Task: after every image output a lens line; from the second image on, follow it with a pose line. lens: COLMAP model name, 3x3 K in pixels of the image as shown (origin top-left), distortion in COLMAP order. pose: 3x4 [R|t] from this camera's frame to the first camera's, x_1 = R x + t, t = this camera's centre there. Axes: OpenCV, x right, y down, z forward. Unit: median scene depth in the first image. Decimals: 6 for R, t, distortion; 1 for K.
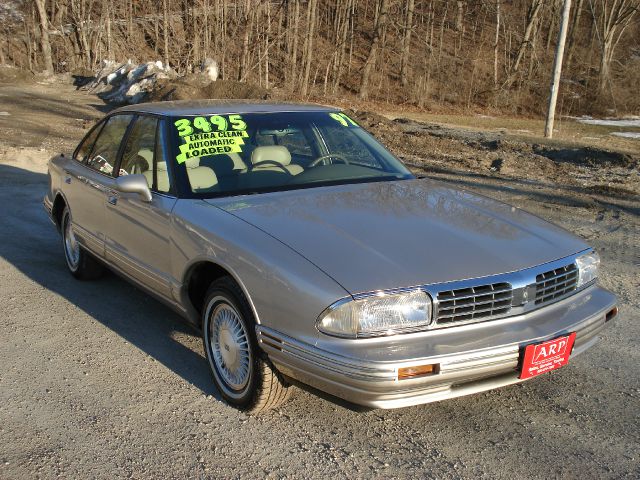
lens RADIAL K [[719.0, 0, 321.3], [0, 719.0, 240.0], [0, 0, 1]] dist [-0.095206, 0.000000]
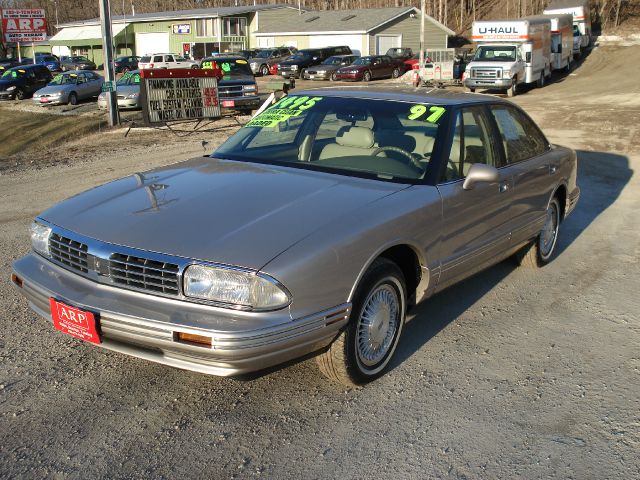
lens RADIAL K [[719.0, 0, 322.0], [0, 719.0, 244.3], [0, 0, 1]] dist [-0.095206, 0.000000]
pose [[0.383638, 0.240764, -0.891546, 1.076299], [-0.234685, 0.959140, 0.158032, -0.156924], [0.893166, 0.148605, 0.424466, 0.676737]]
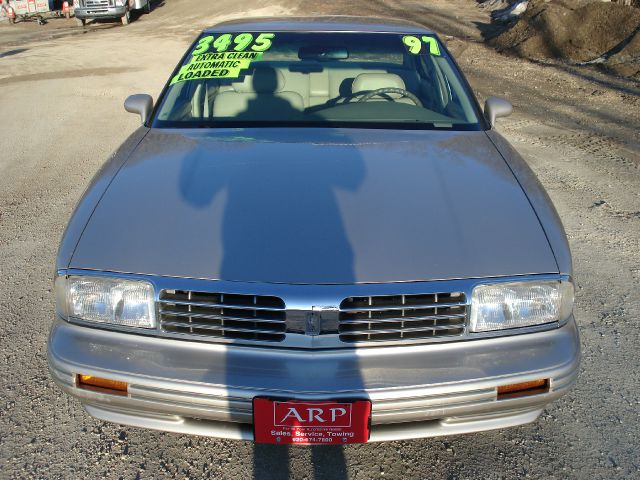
lens RADIAL K [[719.0, 0, 315.9], [0, 719.0, 246.4], [0, 0, 1]] dist [-0.095206, 0.000000]
pose [[0.827638, 0.190007, -0.528123, 0.498764], [-0.127375, 0.979988, 0.152965, -0.074394], [0.546618, -0.059330, 0.835277, 0.364366]]
